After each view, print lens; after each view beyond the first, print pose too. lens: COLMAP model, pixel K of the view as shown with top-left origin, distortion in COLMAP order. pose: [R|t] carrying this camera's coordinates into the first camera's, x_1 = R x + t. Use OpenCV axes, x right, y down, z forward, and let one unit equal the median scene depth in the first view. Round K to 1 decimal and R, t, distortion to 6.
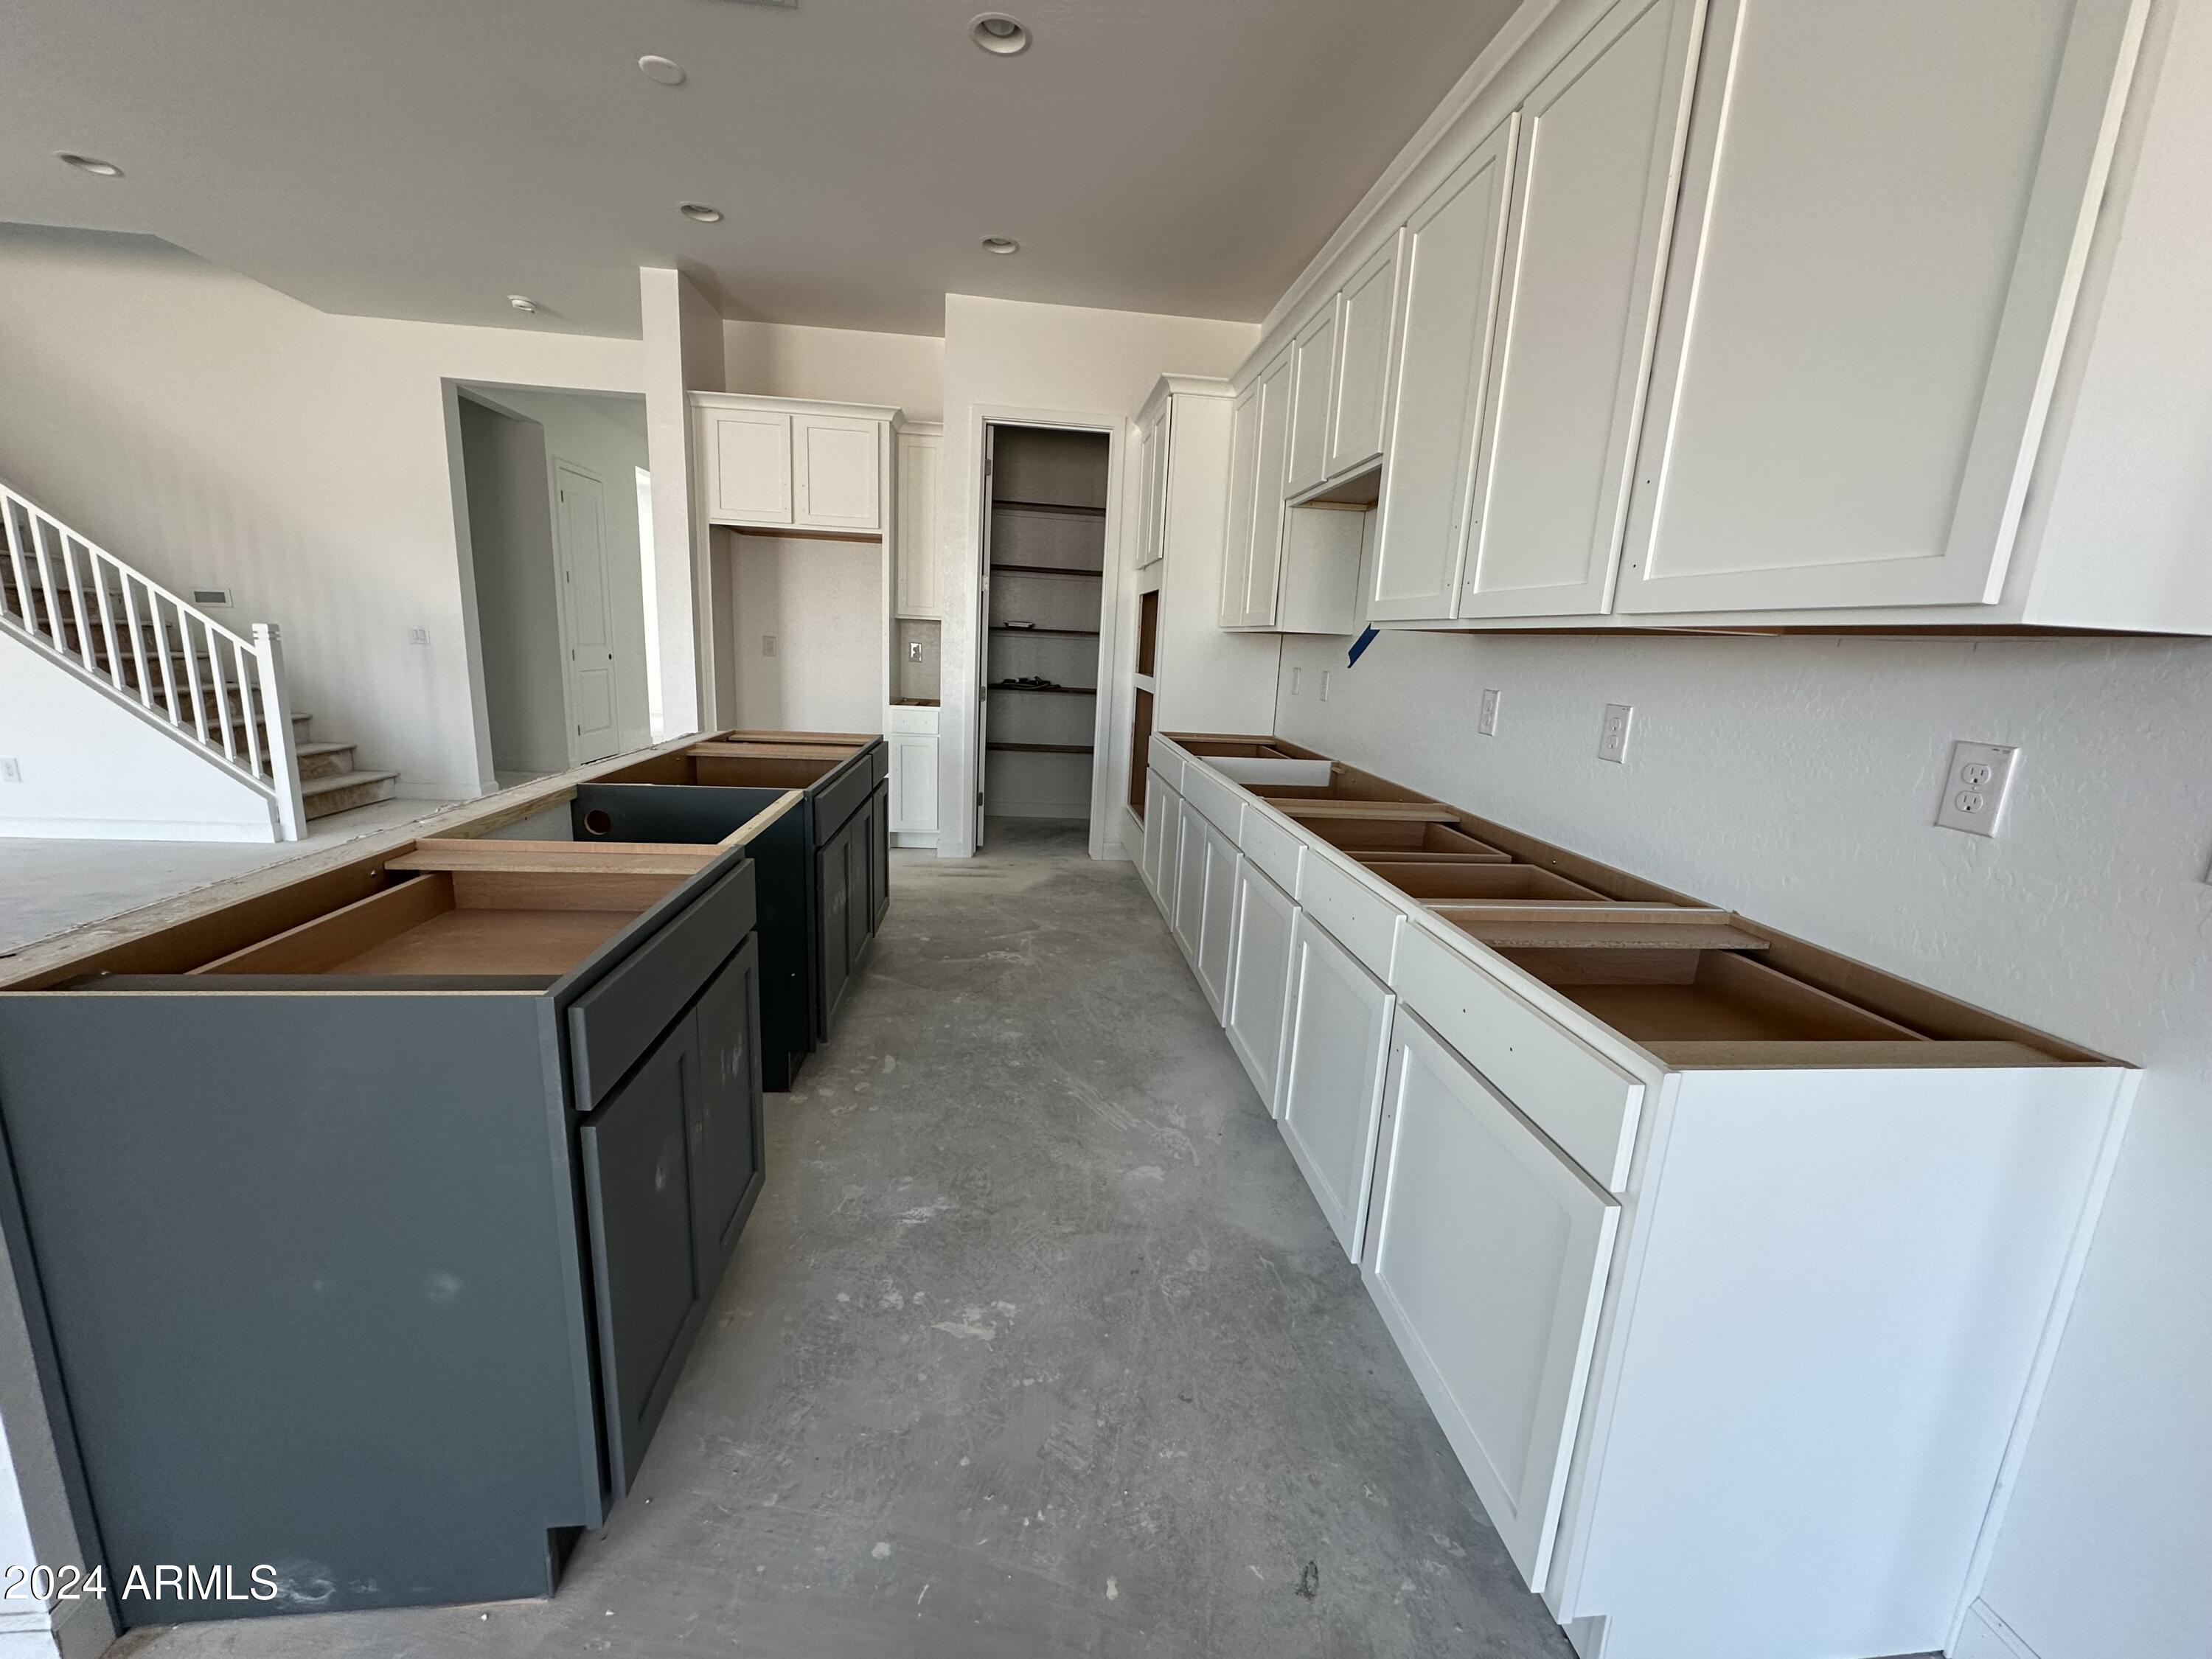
lens RADIAL K [[882.6, 0, 1106.0], [0, 882.6, 826.6], [0, 0, 1]] dist [-0.003808, 0.000353]
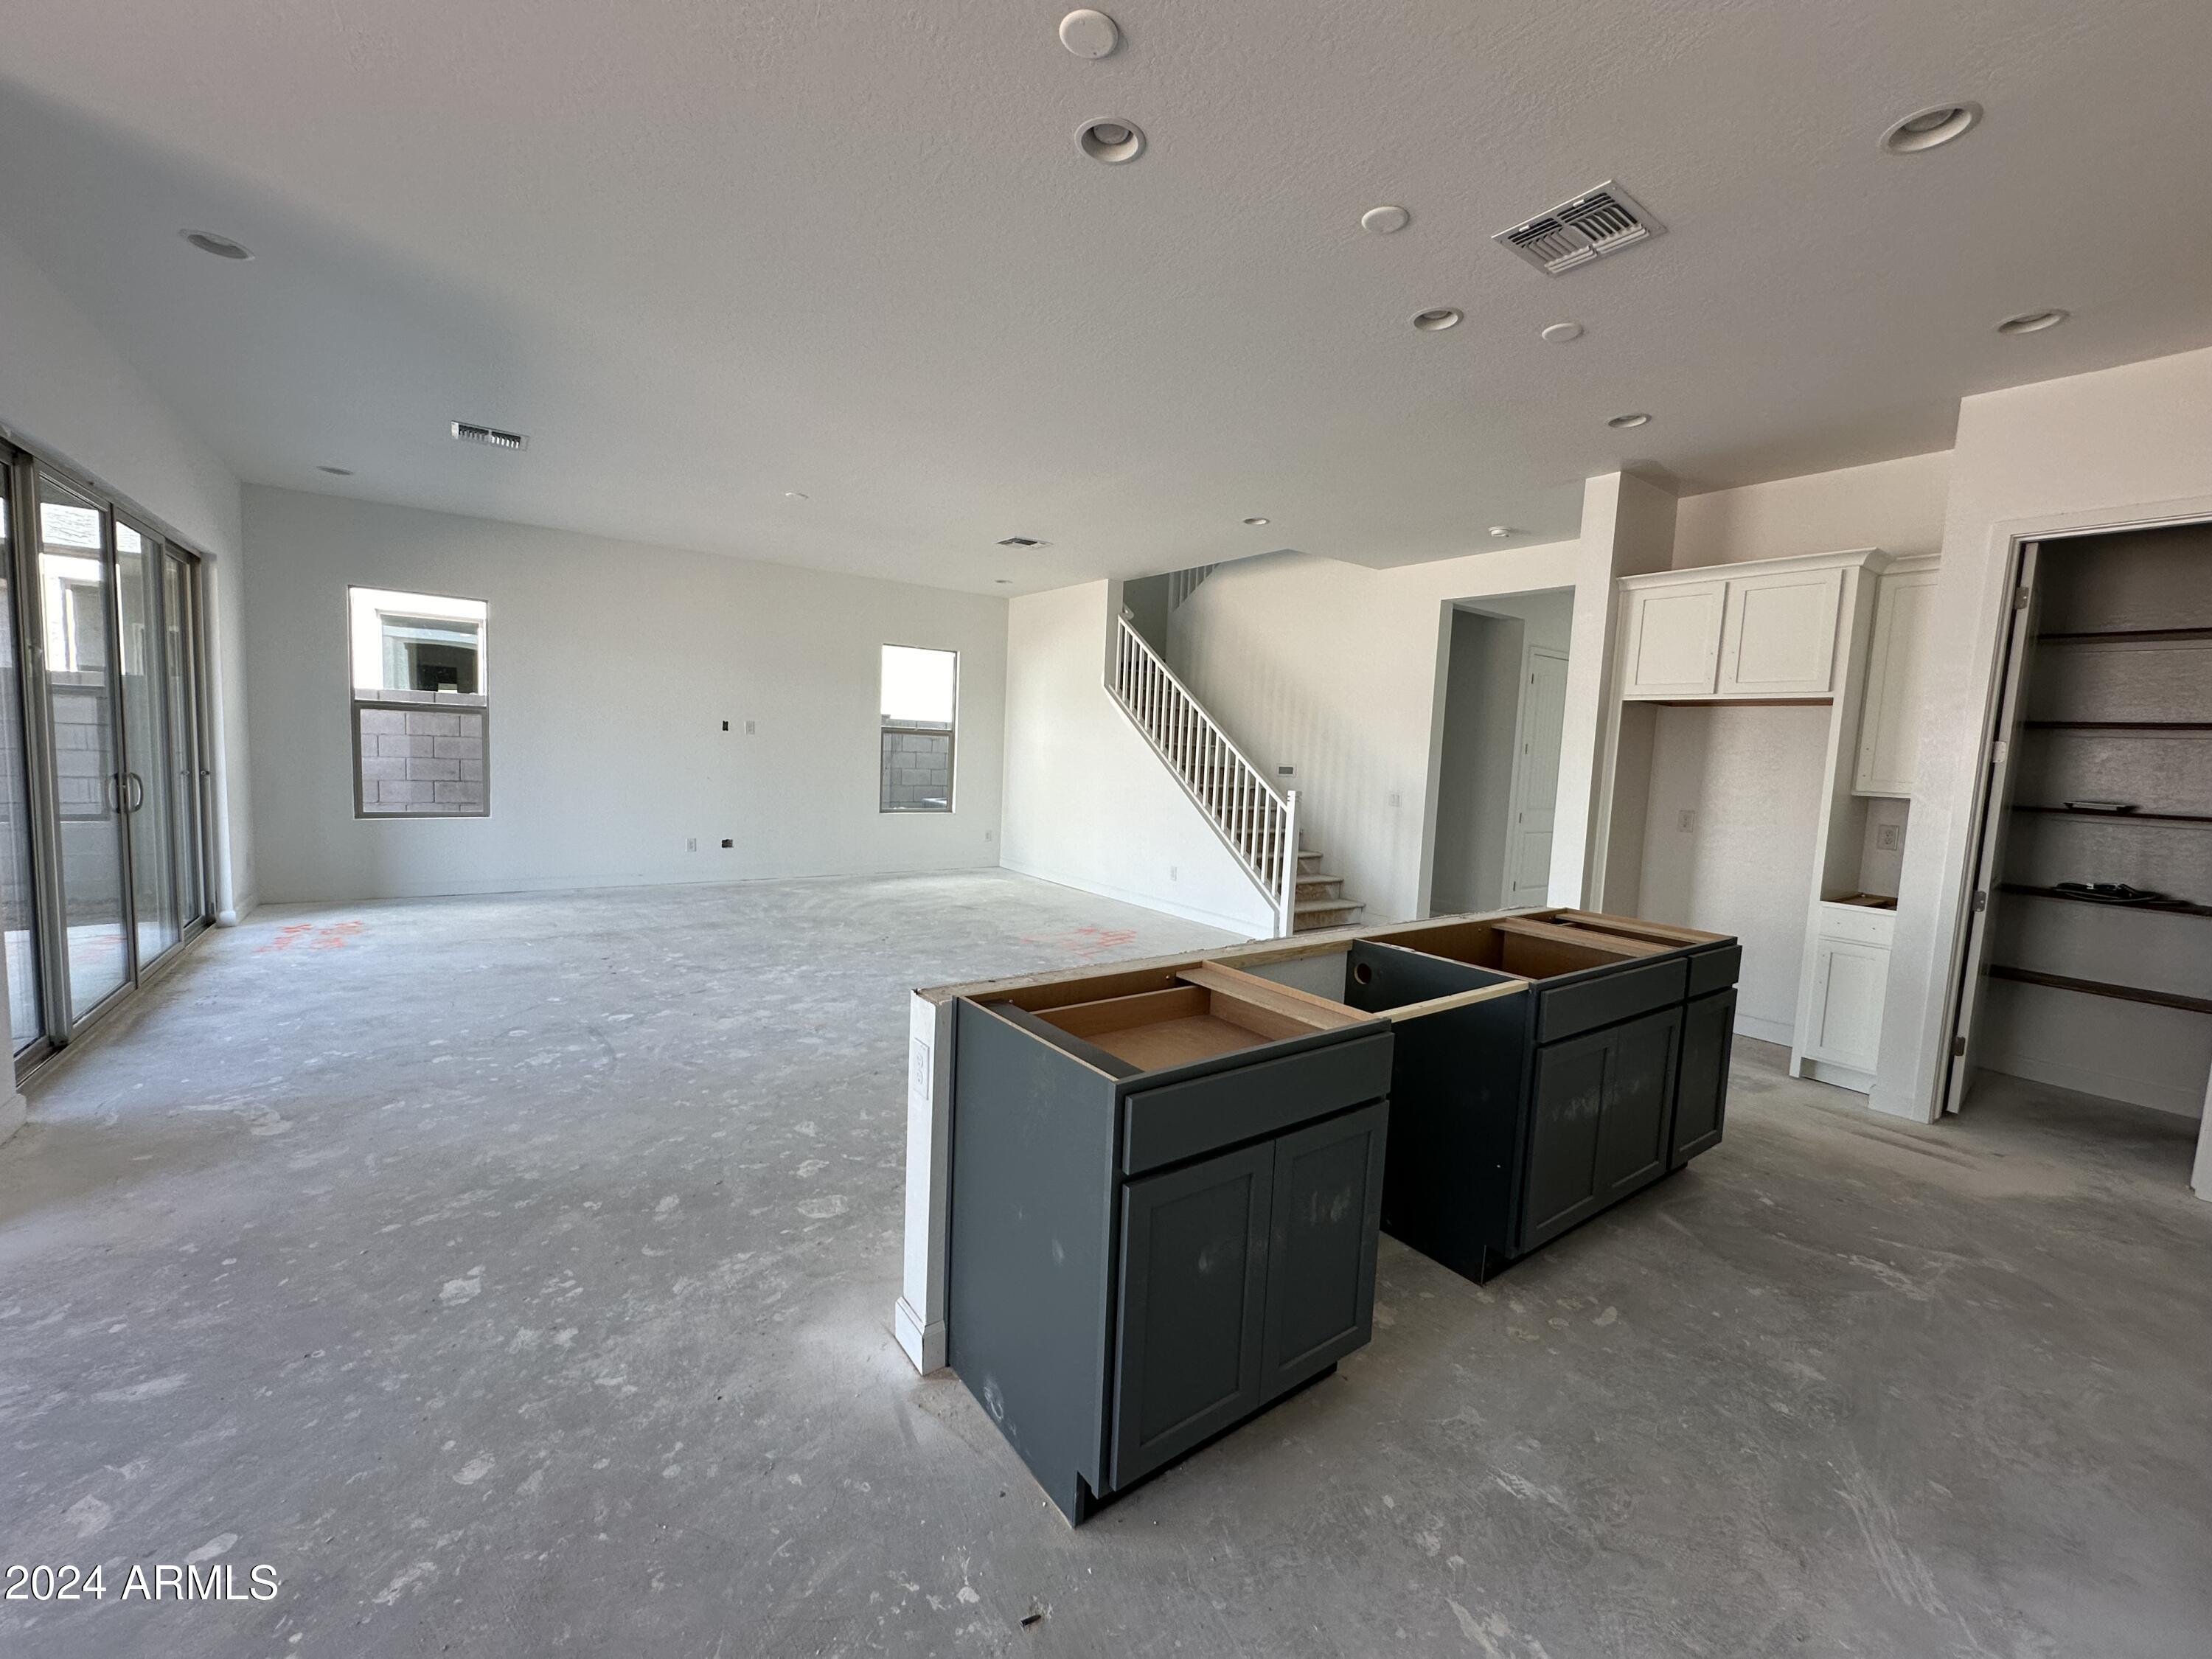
lens RADIAL K [[882.6, 0, 1106.0], [0, 882.6, 826.6], [0, 0, 1]] dist [-0.003808, 0.000353]
pose [[0.498096, 0.051843, -0.865571, 0.154702], [-0.199882, 0.978193, -0.056435, -0.035334], [0.843770, 0.201122, 0.497597, 0.042976]]
